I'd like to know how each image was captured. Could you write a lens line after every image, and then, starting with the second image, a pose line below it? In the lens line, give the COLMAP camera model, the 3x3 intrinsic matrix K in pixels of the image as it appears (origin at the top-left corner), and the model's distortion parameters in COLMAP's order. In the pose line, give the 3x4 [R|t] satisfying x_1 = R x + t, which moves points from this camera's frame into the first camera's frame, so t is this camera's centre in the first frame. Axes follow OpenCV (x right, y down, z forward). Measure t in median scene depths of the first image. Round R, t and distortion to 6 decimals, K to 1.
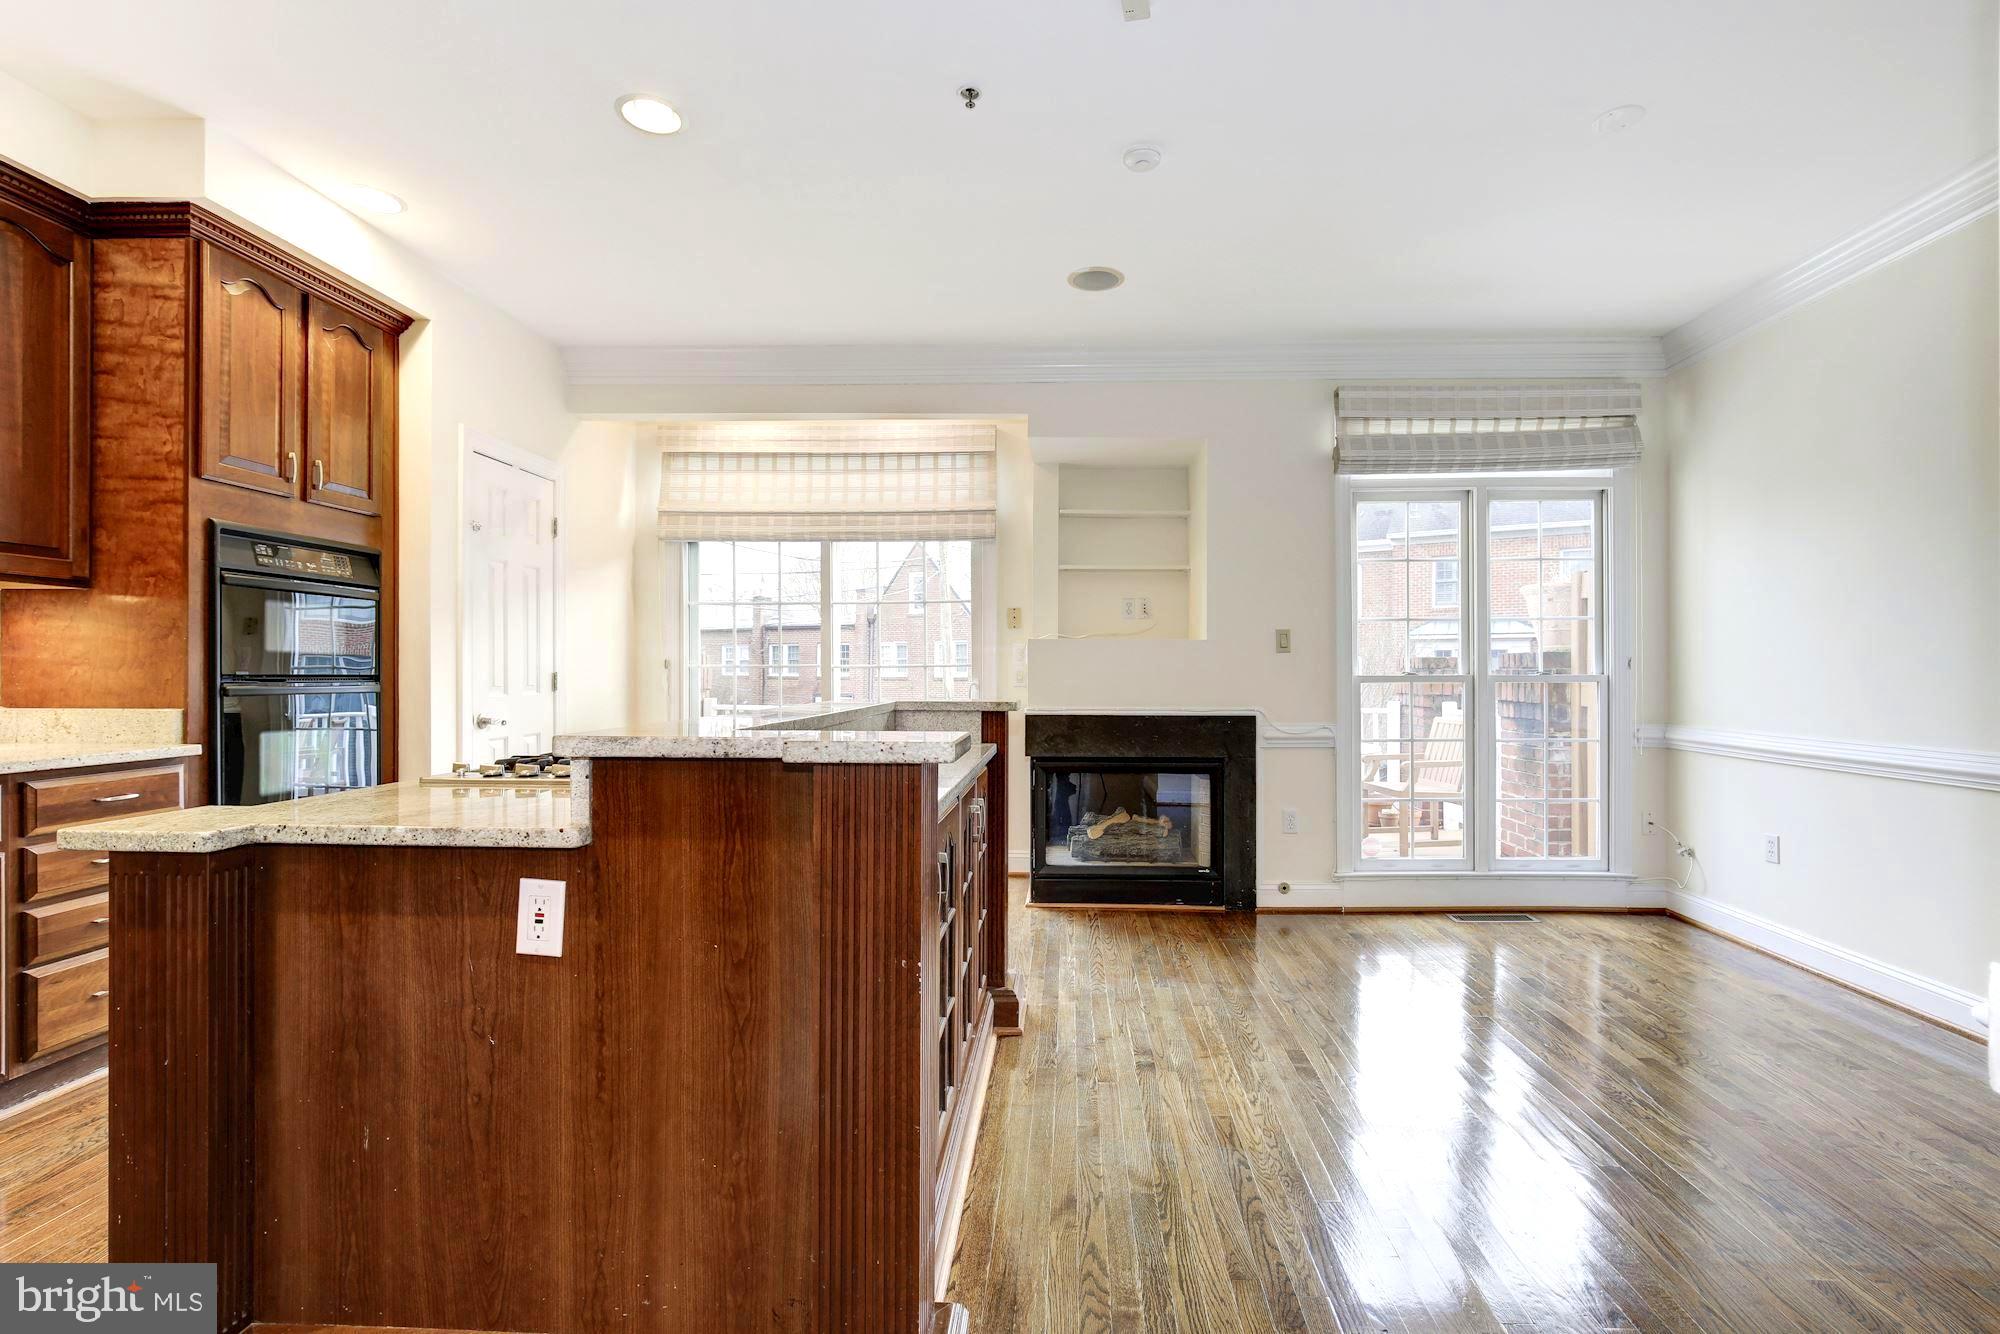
lens RADIAL K [[923.7, 0, 1055.2], [0, 923.7, 663.1], [0, 0, 1]] dist [-0.015487, 0.004893]
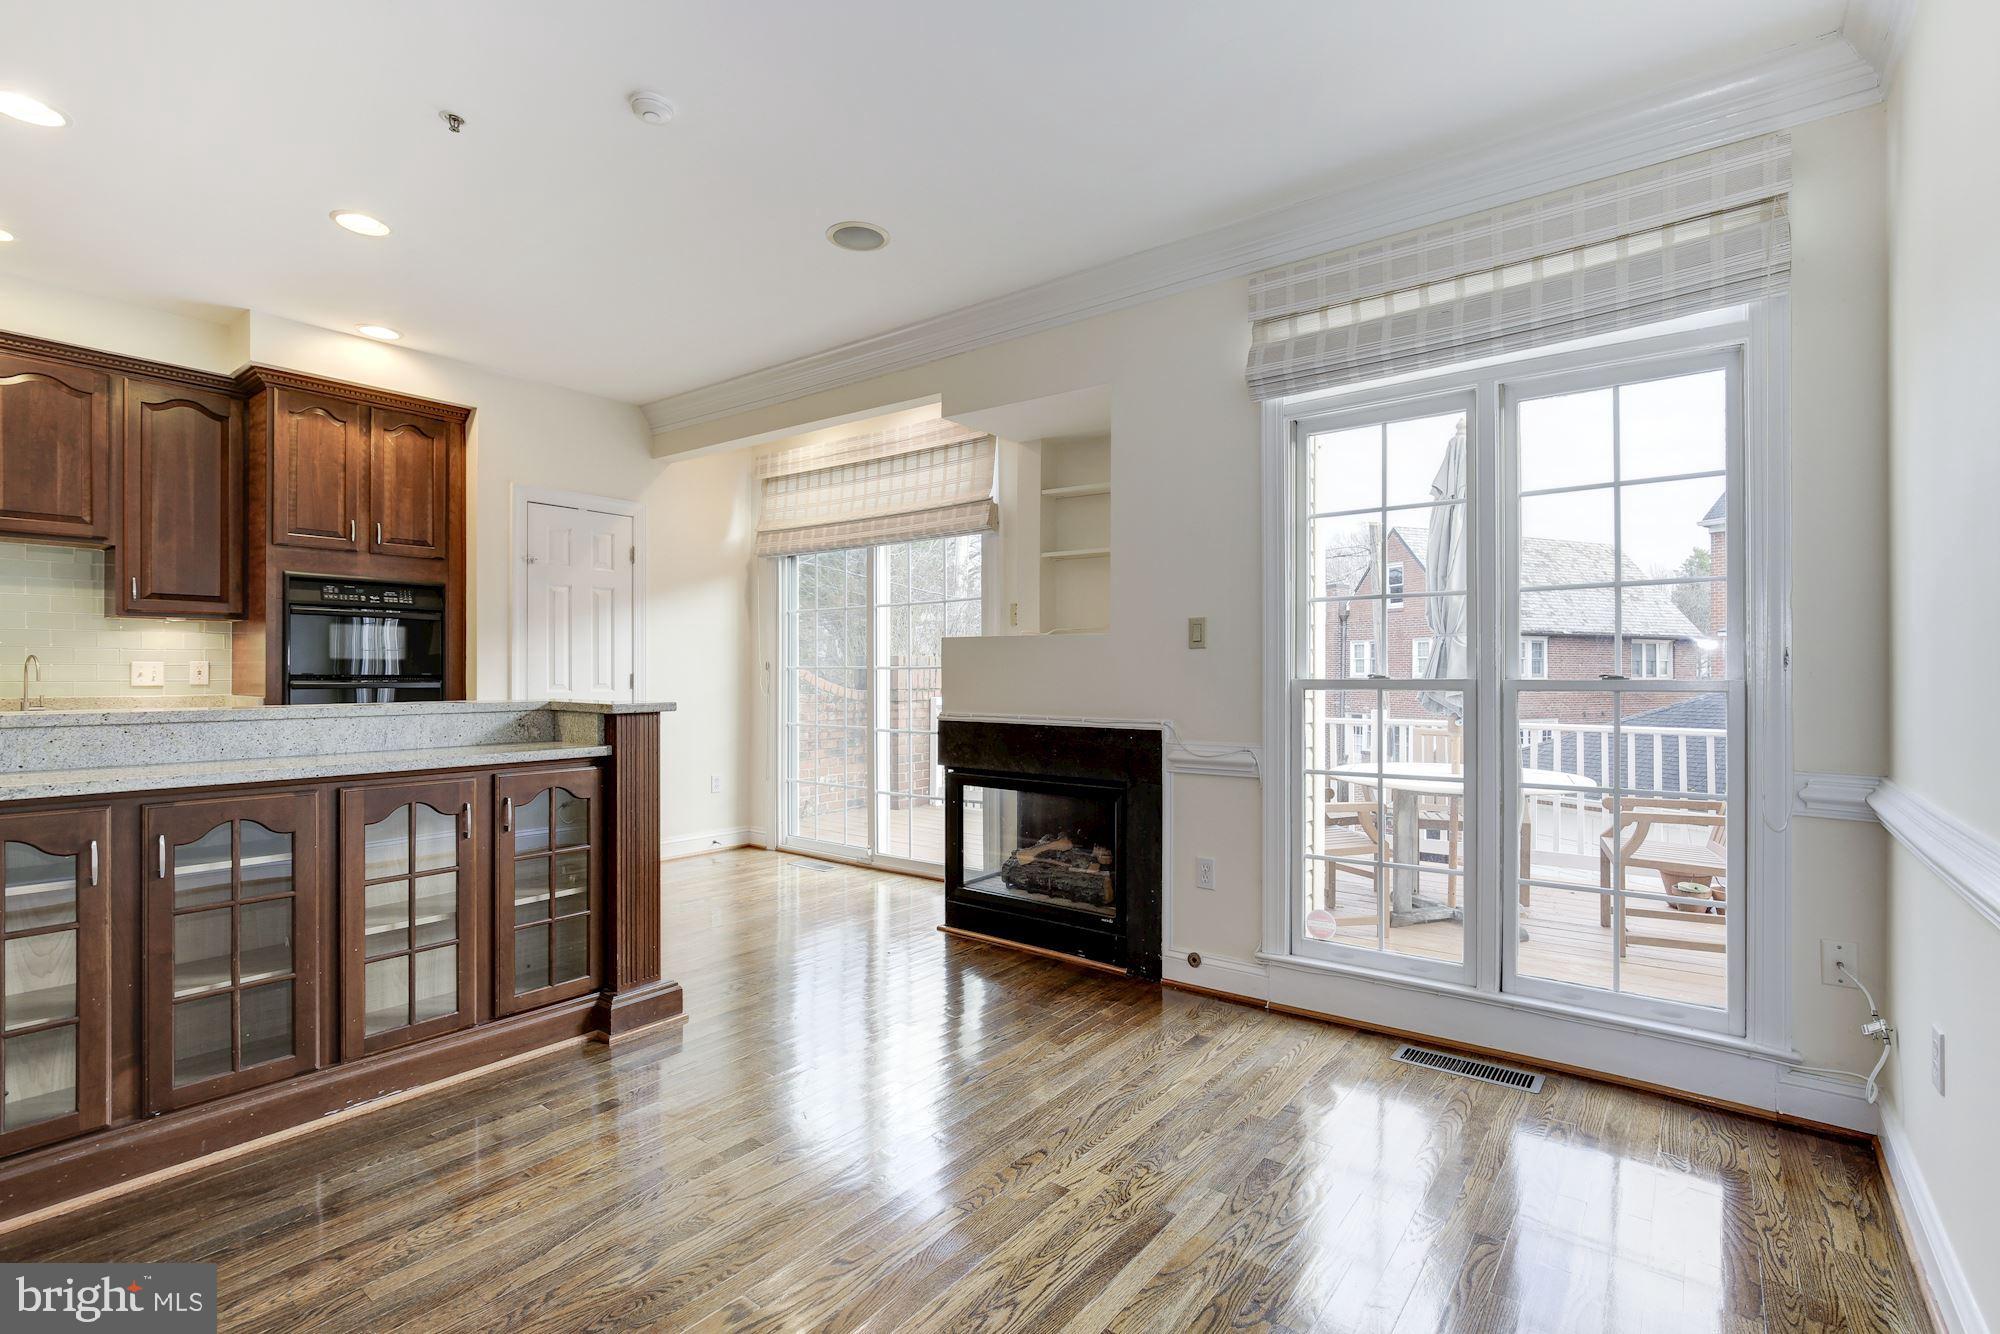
lens RADIAL K [[923.7, 0, 1009.1], [0, 923.7, 663.5], [0, 0, 1]] dist [-0.015487, 0.004893]
pose [[0.808276, -0.004447, -0.588787, 0.569524], [0.004926, 0.999988, -0.000789, 0.000787], [0.588783, -0.002263, 0.808288, 0.298621]]
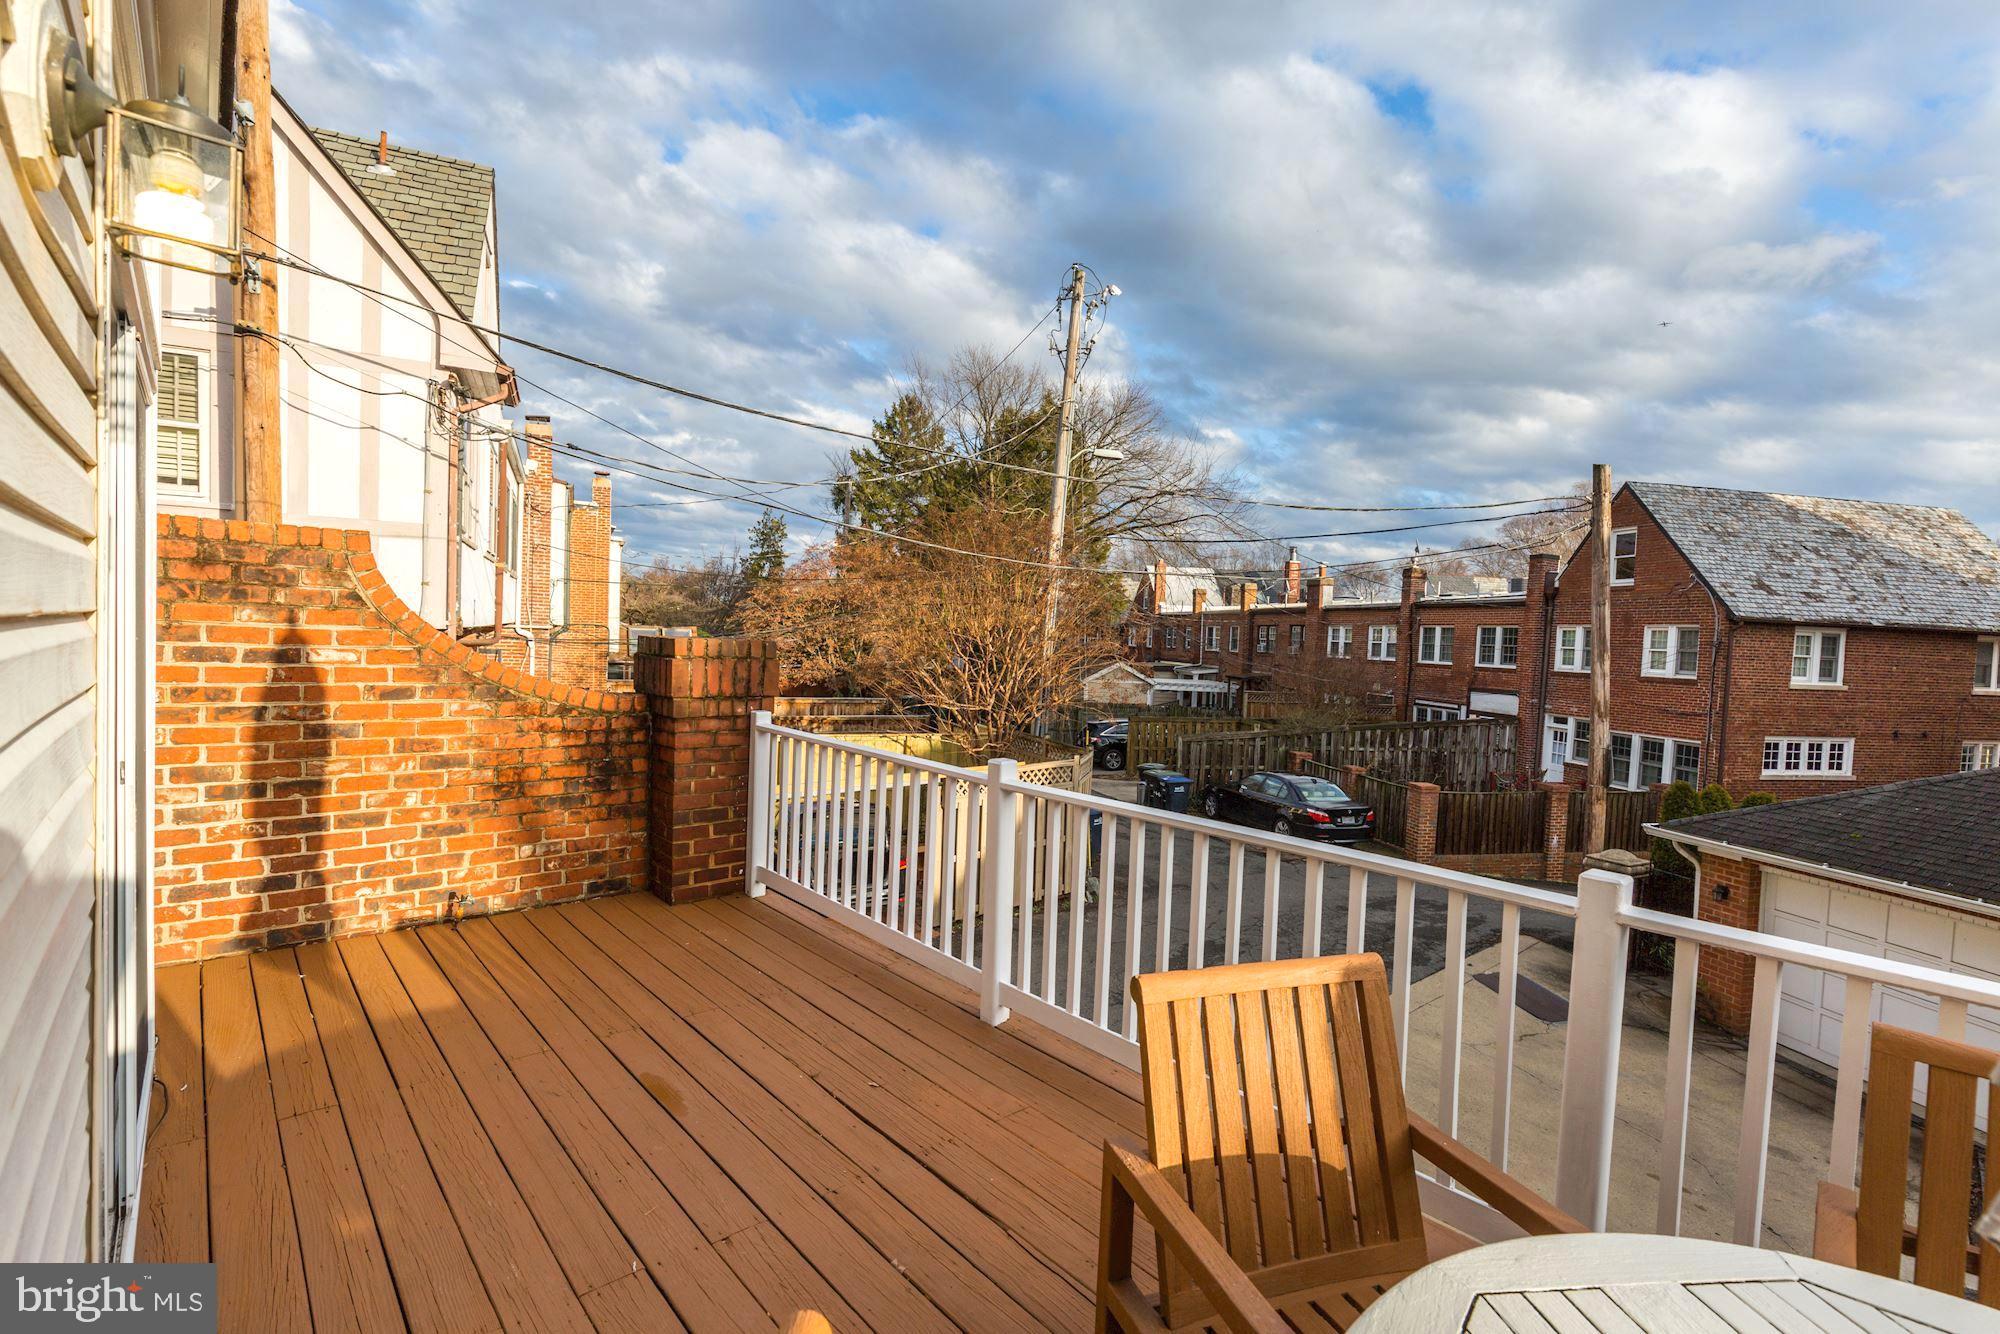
lens RADIAL K [[923.7, 0, 987.2], [0, 923.7, 672.7], [0, 0, 1]] dist [-0.015487, 0.004893]
pose [[0.675257, 0.052705, -0.735697, 0.334608], [-0.028356, 0.998561, 0.045510, -0.031629], [0.737037, -0.009869, 0.675781, 1.126329]]
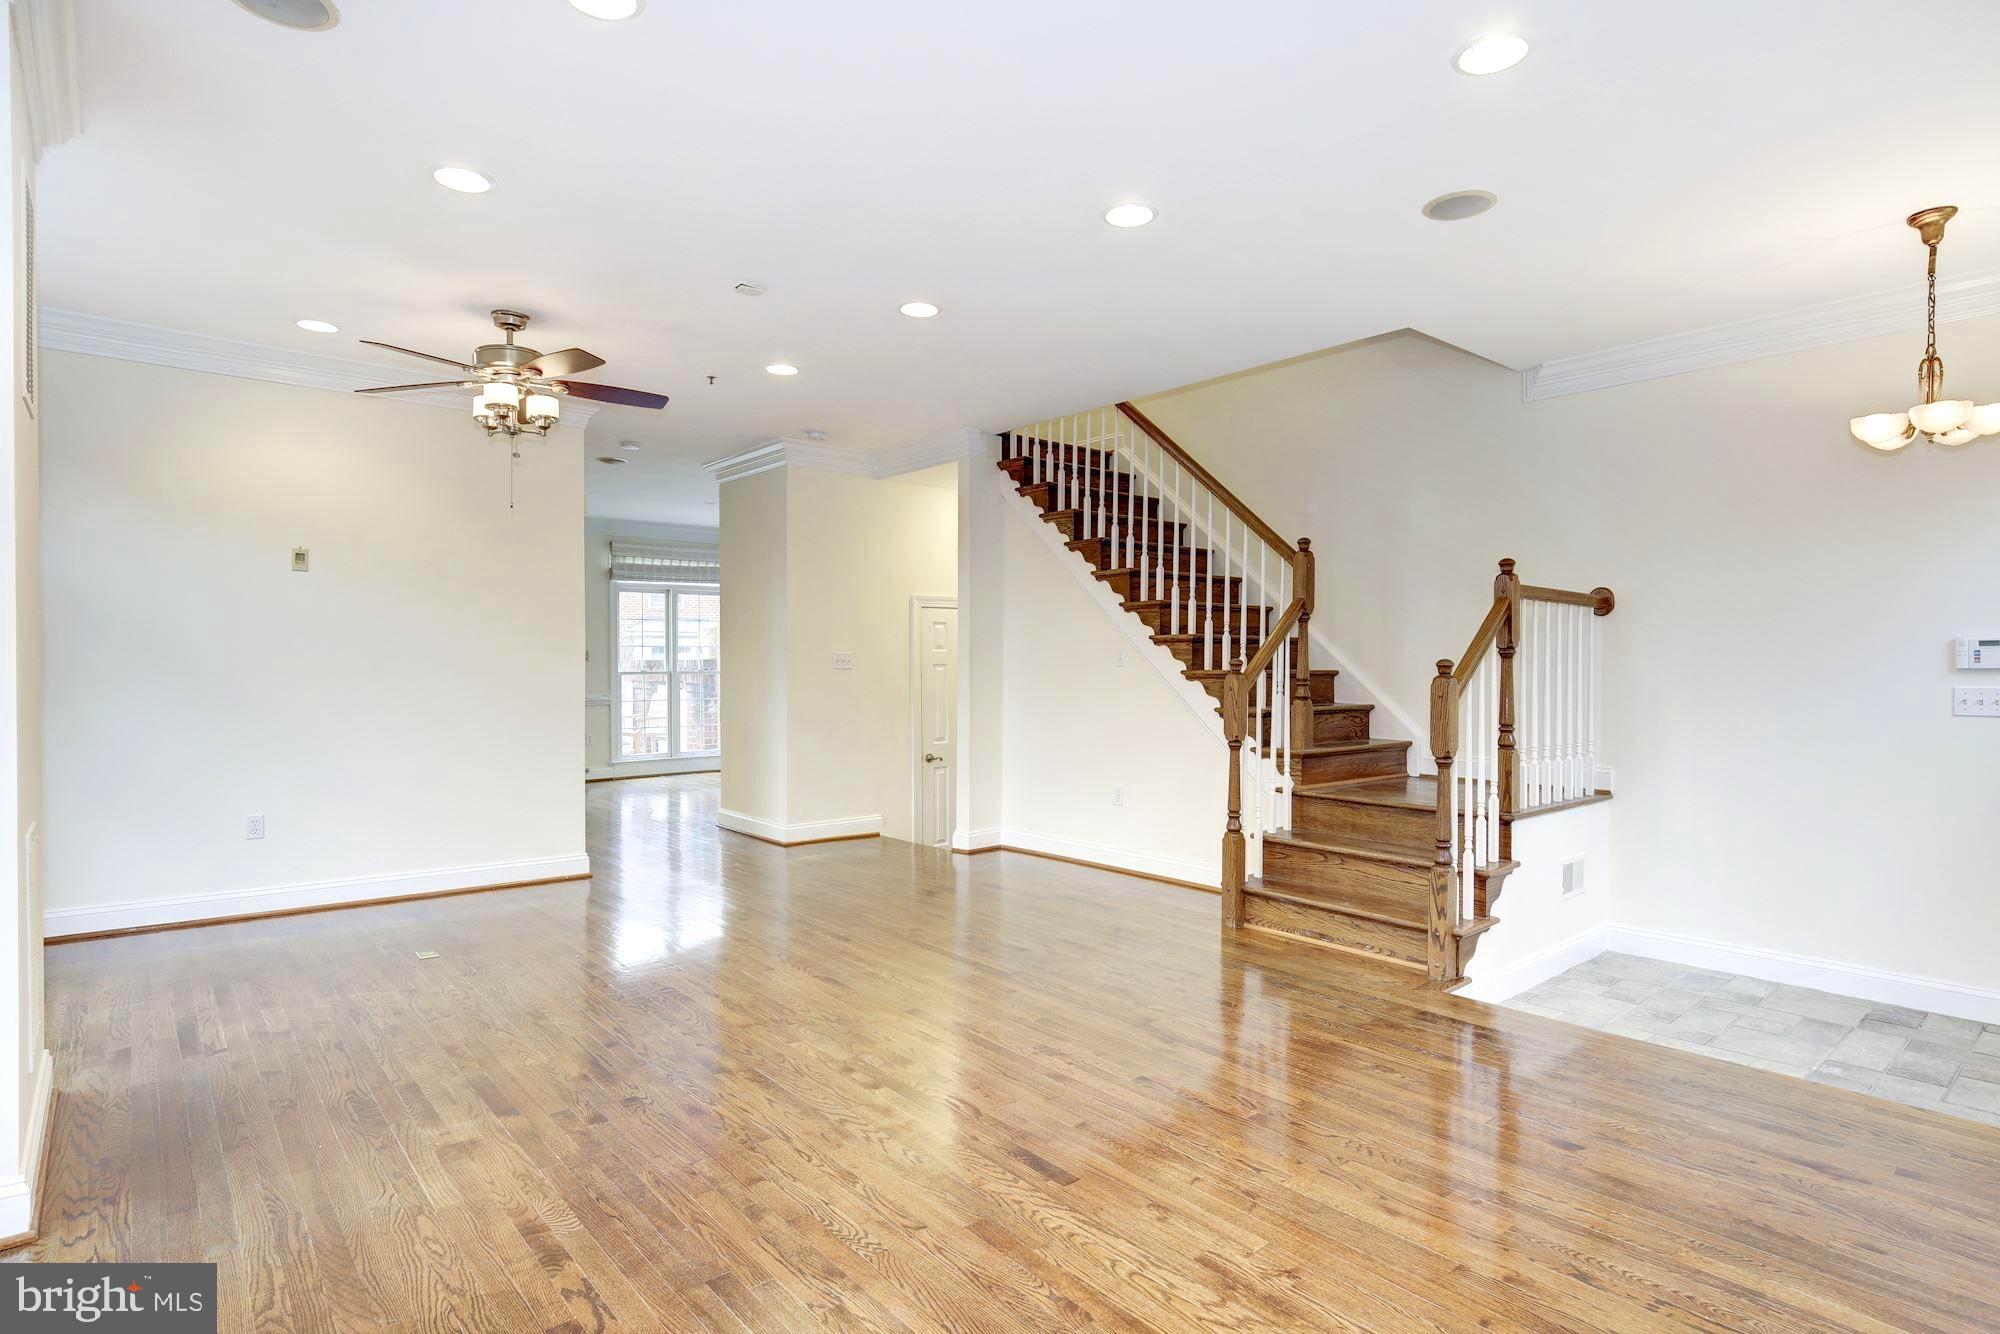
lens RADIAL K [[1049.5, 0, 1013.6], [0, 1049.5, 665.6], [0, 0, 1]] dist [0.001327, 0.000519]
pose [[0.748656, -0.002417, 0.662954, -0.631995], [-0.006817, 0.999912, 0.011343, -0.035721], [-0.662923, -0.013011, 0.748574, -1.507018]]
